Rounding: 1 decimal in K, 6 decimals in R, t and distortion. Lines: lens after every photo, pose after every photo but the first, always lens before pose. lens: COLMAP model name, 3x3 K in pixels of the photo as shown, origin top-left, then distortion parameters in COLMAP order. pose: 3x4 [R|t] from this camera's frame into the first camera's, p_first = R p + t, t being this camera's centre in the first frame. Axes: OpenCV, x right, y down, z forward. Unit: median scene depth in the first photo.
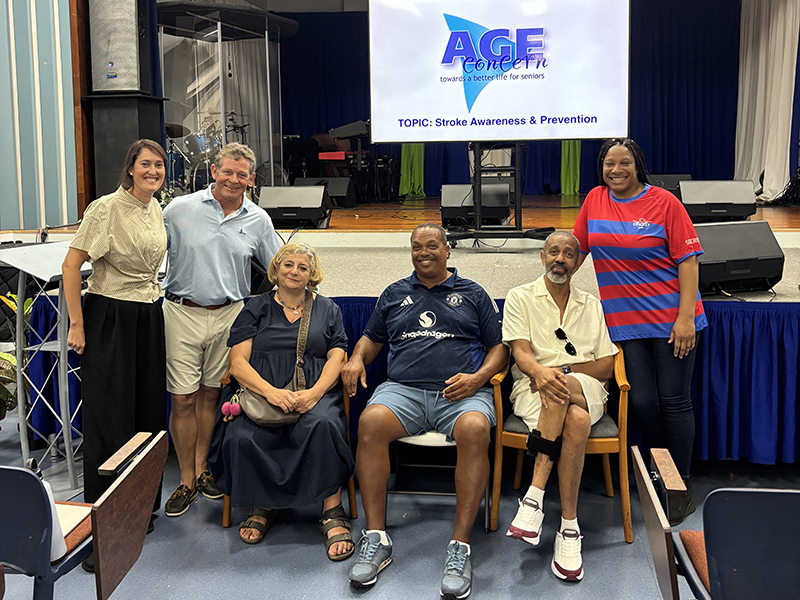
lens RADIAL K [[795.2, 0, 378.0], [0, 795.2, 242.9], [0, 0, 1]] dist [0.124509, -0.265272]
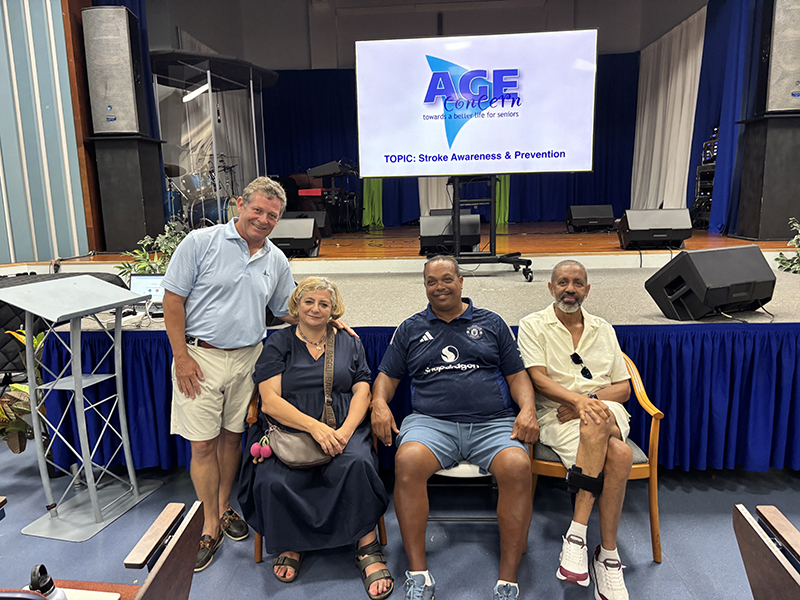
lens RADIAL K [[612.0, 0, 389.1], [0, 612.0, 322.5], [0, 0, 1]] dist [0.030681, -0.001962]
pose [[0.995785, -0.028043, 0.087331, -0.071450], [0.019404, 0.994973, 0.098249, -0.014355], [-0.089647, -0.096140, 0.991323, 0.213862]]
